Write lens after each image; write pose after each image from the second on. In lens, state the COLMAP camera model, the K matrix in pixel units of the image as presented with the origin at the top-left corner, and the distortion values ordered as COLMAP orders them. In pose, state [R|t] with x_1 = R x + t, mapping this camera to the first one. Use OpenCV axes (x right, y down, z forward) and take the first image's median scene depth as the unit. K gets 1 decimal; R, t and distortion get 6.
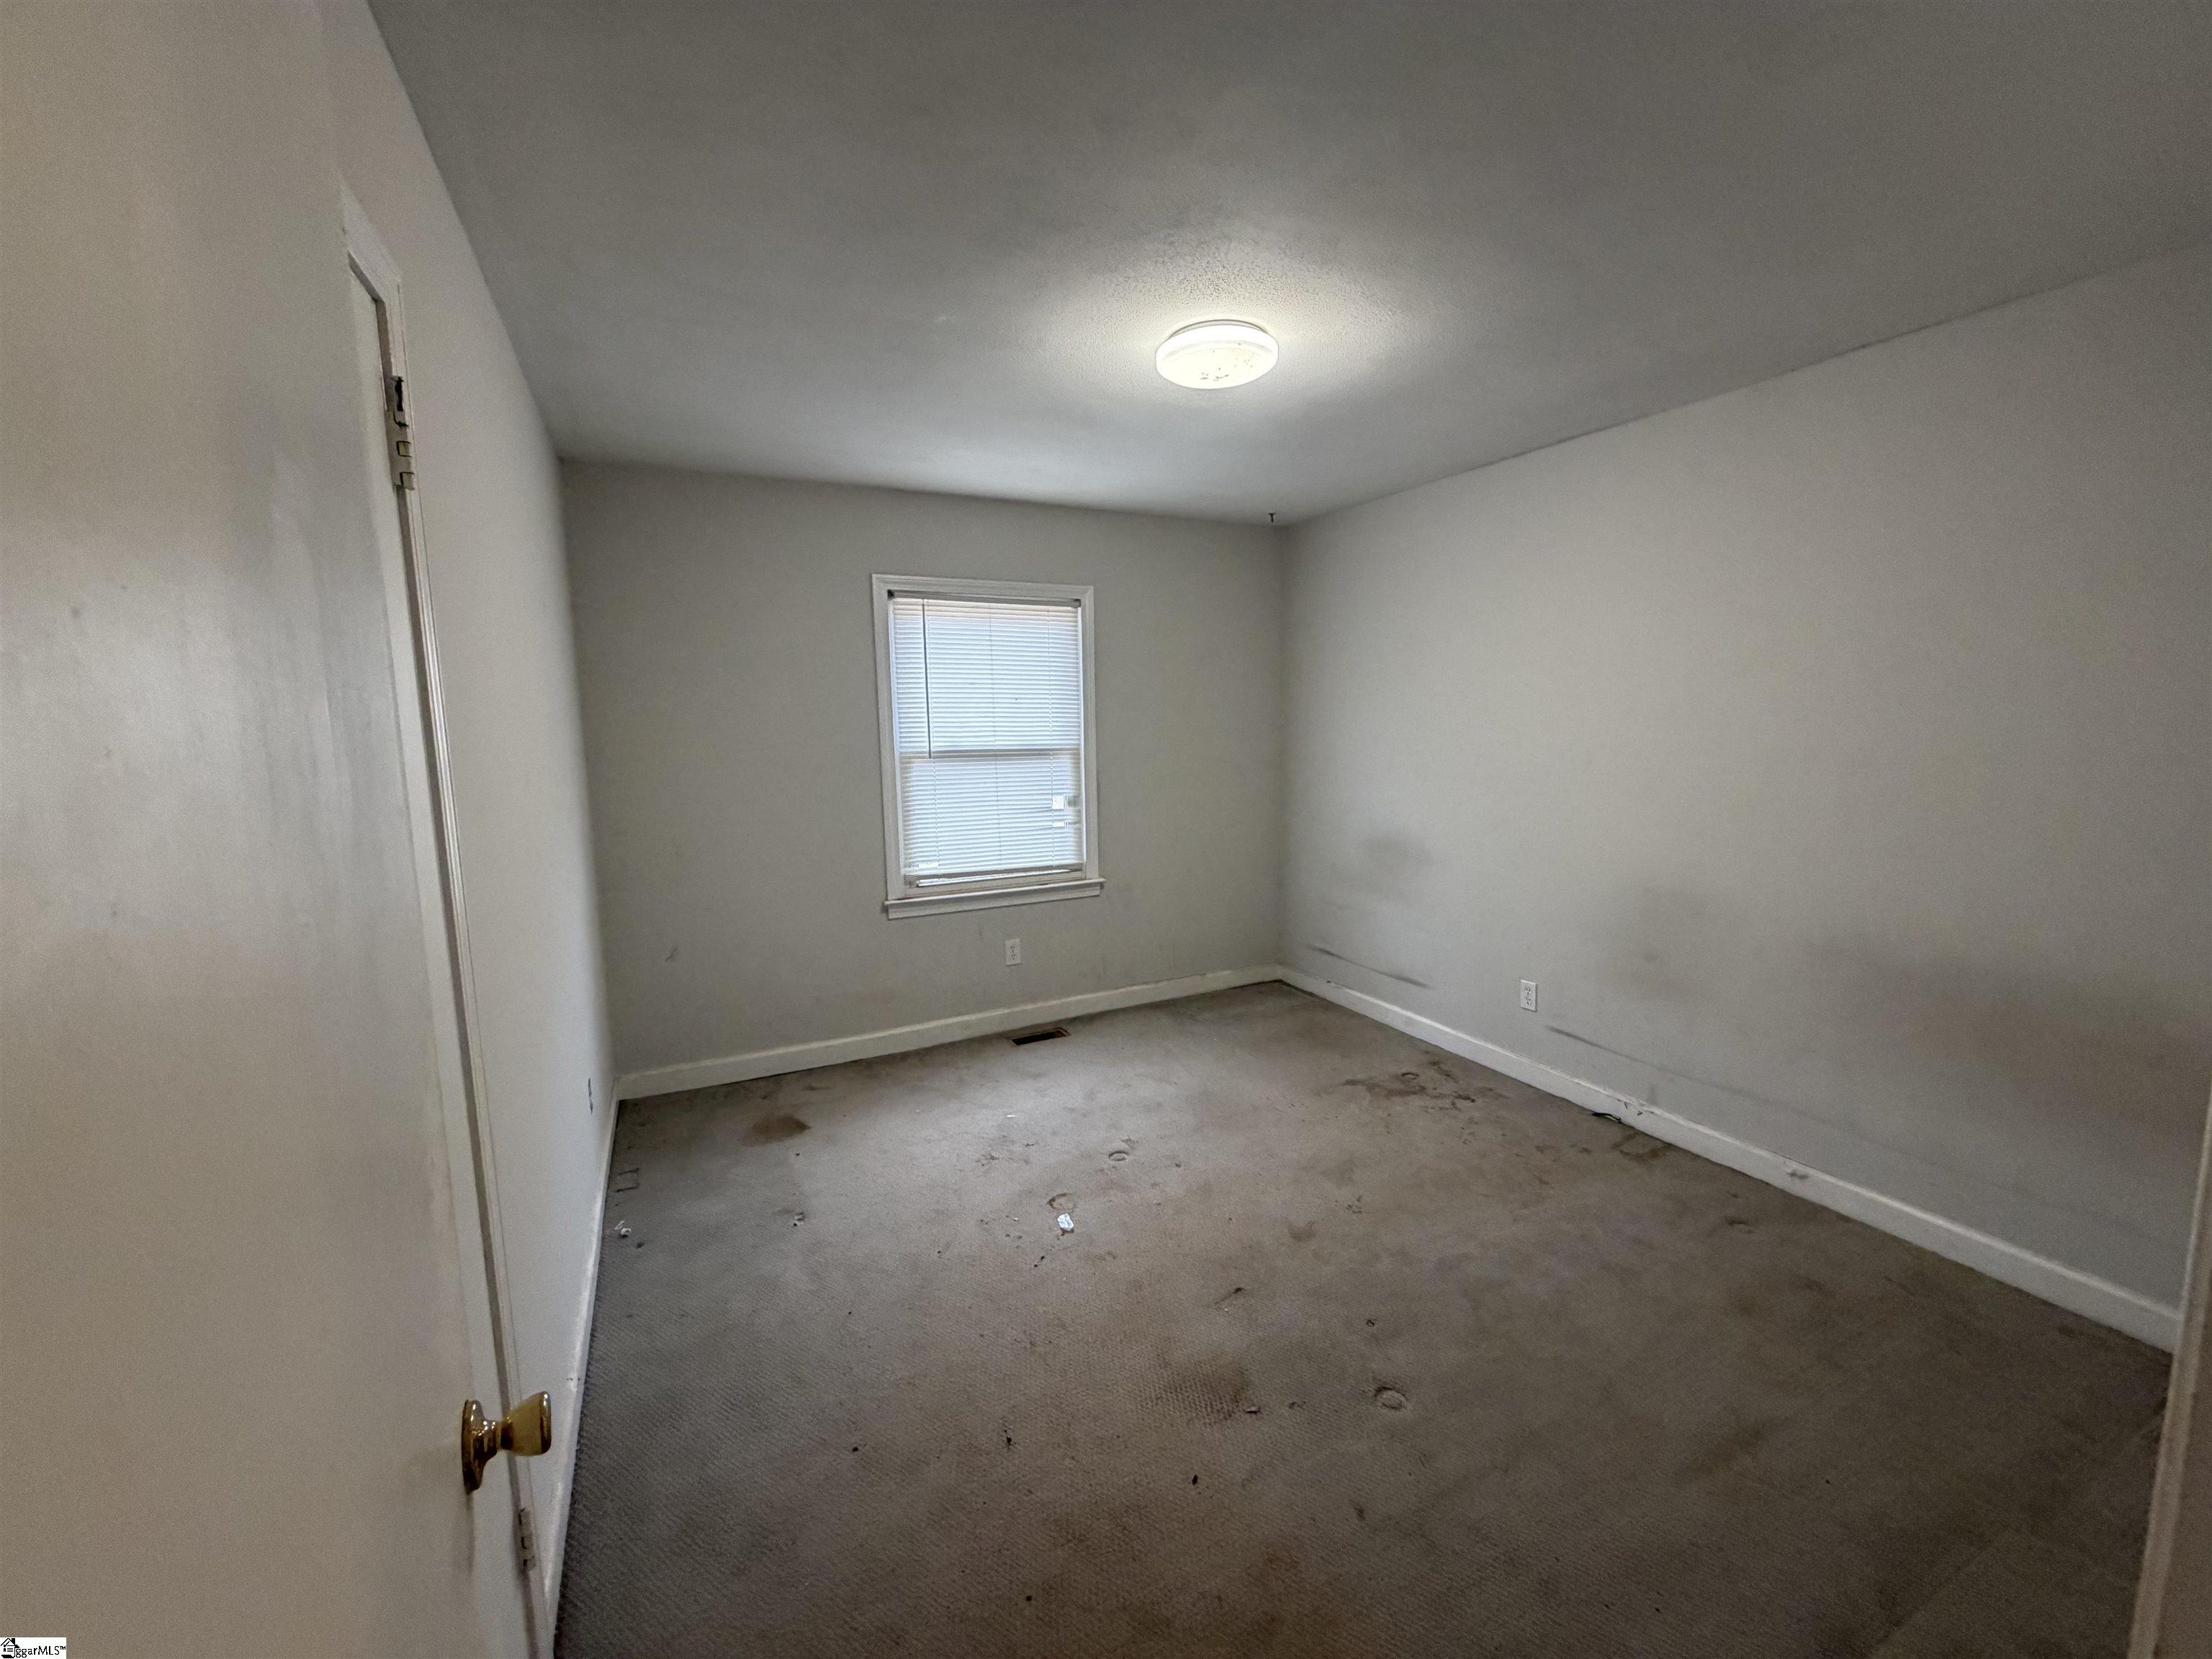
lens RADIAL K [[885.8, 0, 1104.8], [0, 885.8, 832.2], [0, 0, 1]] dist [0.001834, -0.000470]
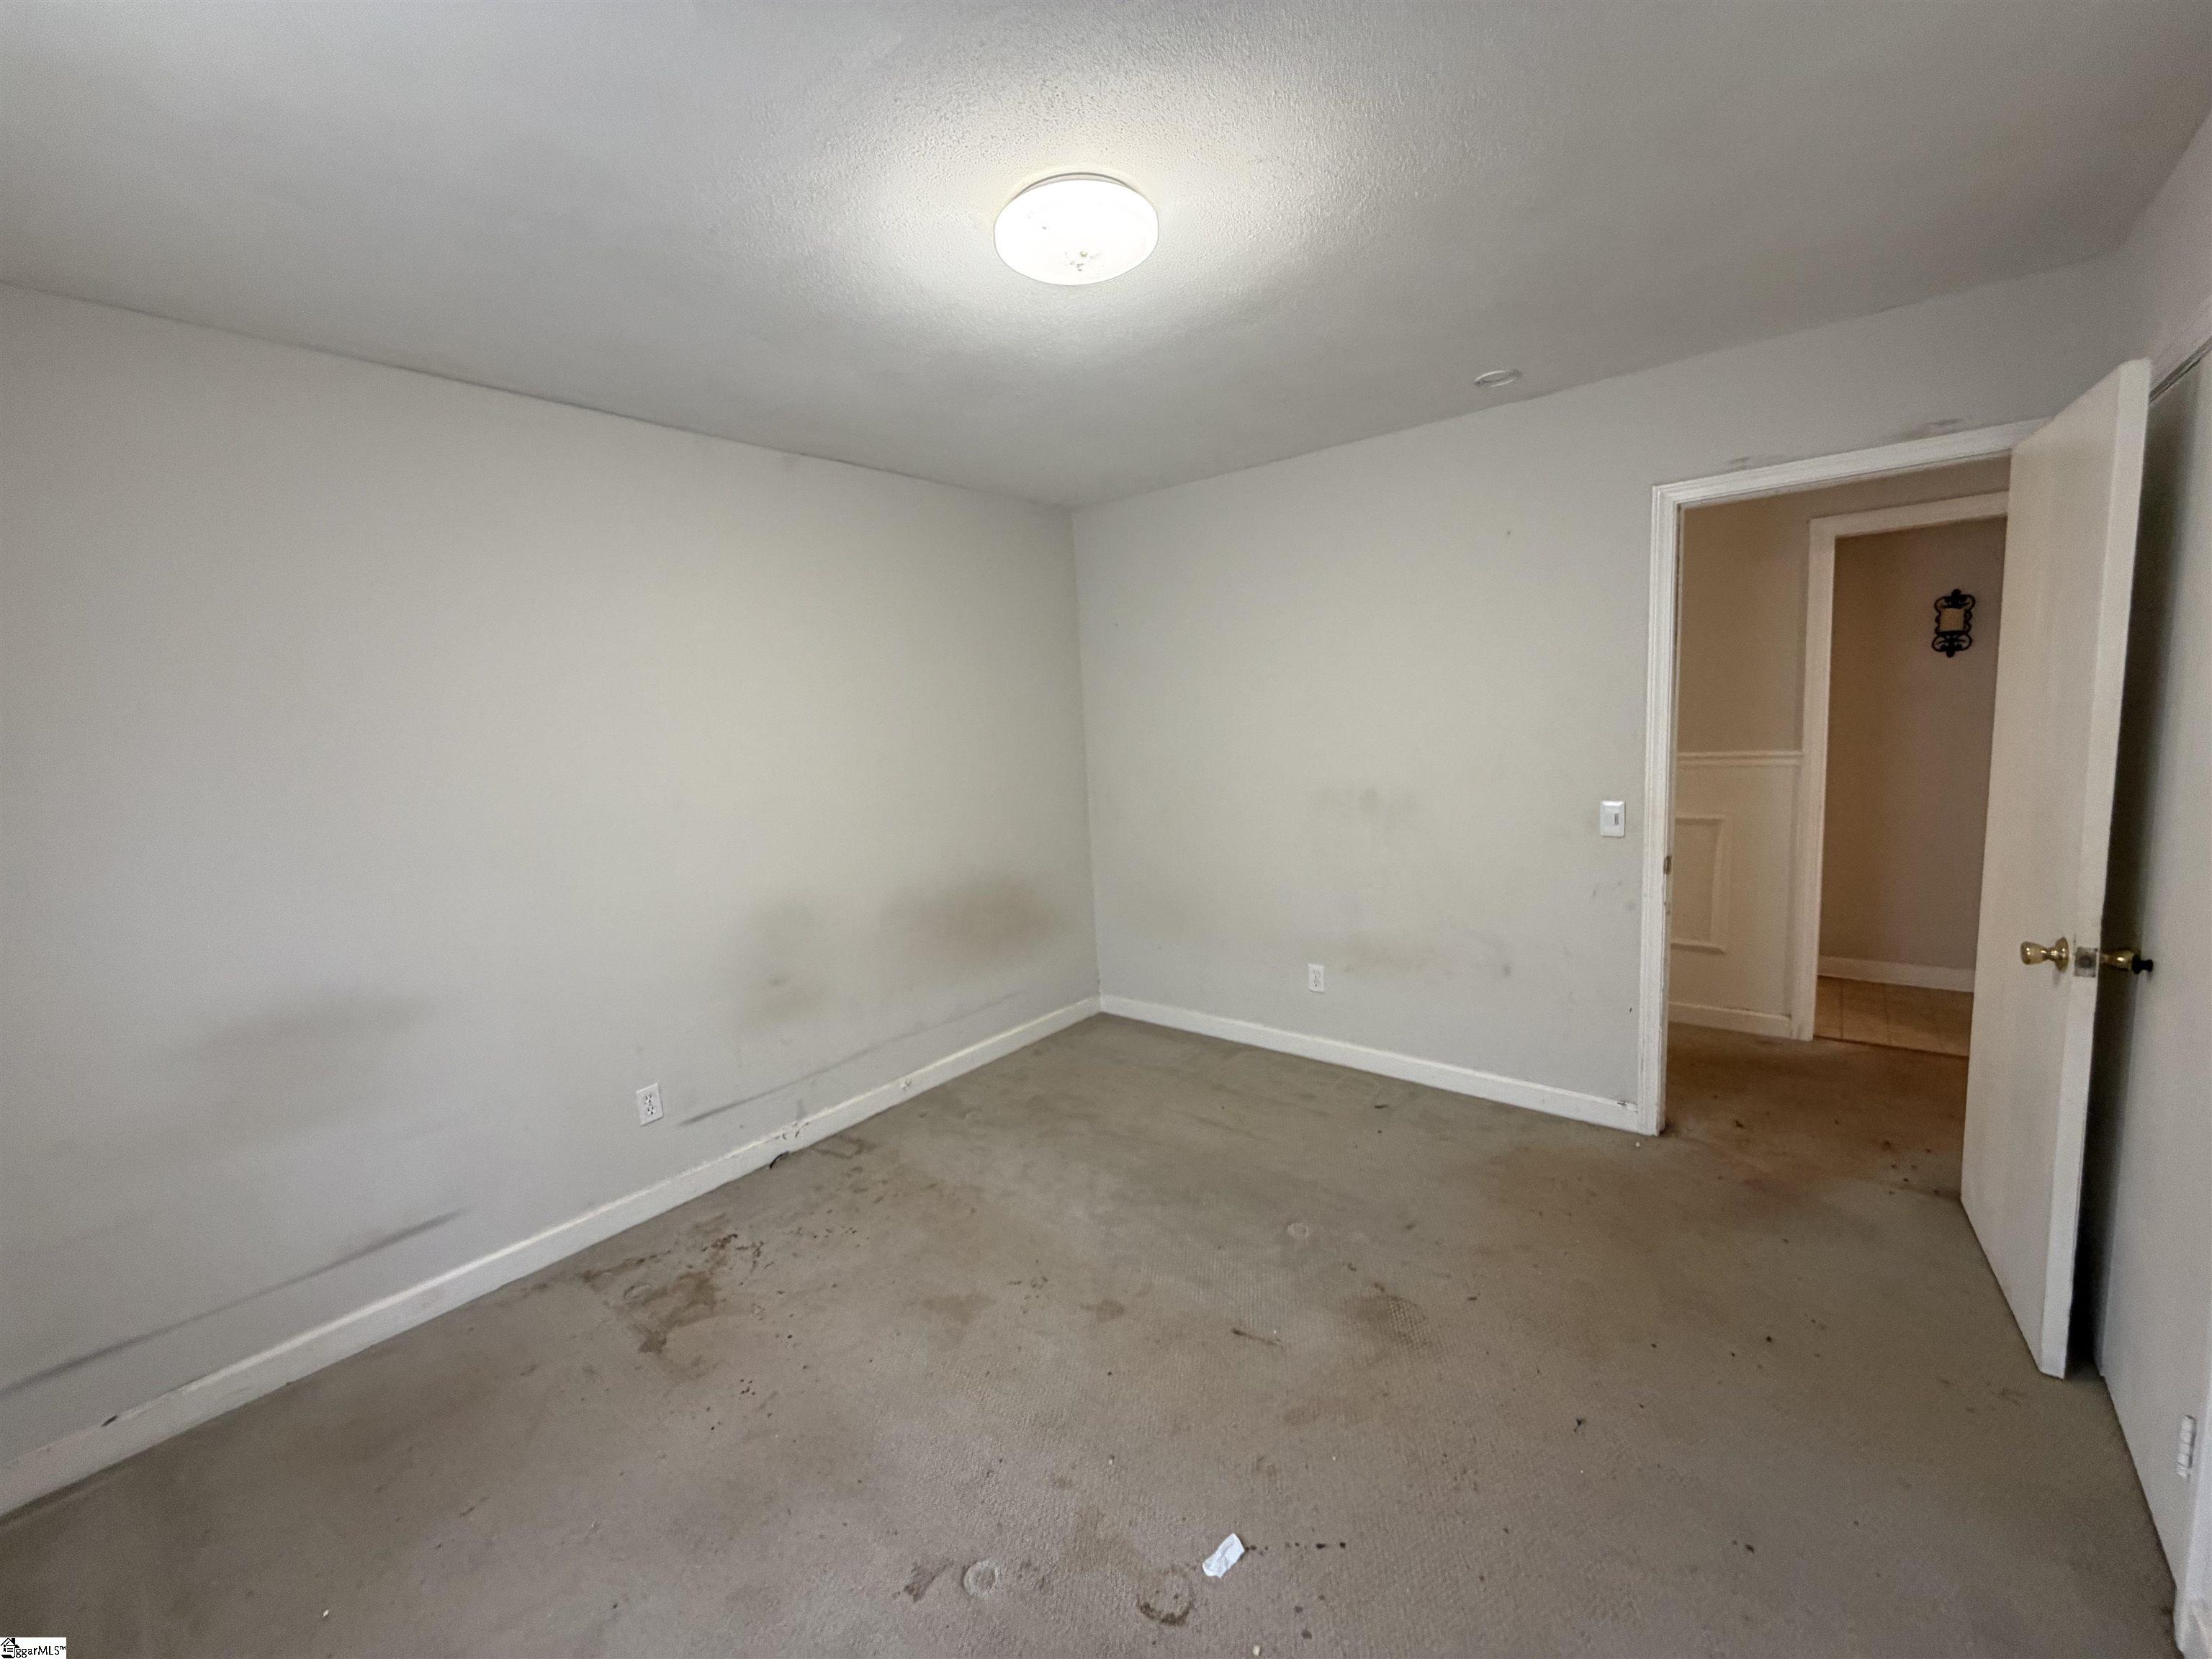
lens RADIAL K [[885.8, 0, 1095.1], [0, 885.8, 831.3], [0, 0, 1]] dist [0.001834, -0.000470]
pose [[-0.410105, -0.071320, 0.909245, -0.411522], [0.186258, 0.969378, 0.160047, -0.110738], [-0.892817, 0.234990, -0.384263, 0.963679]]
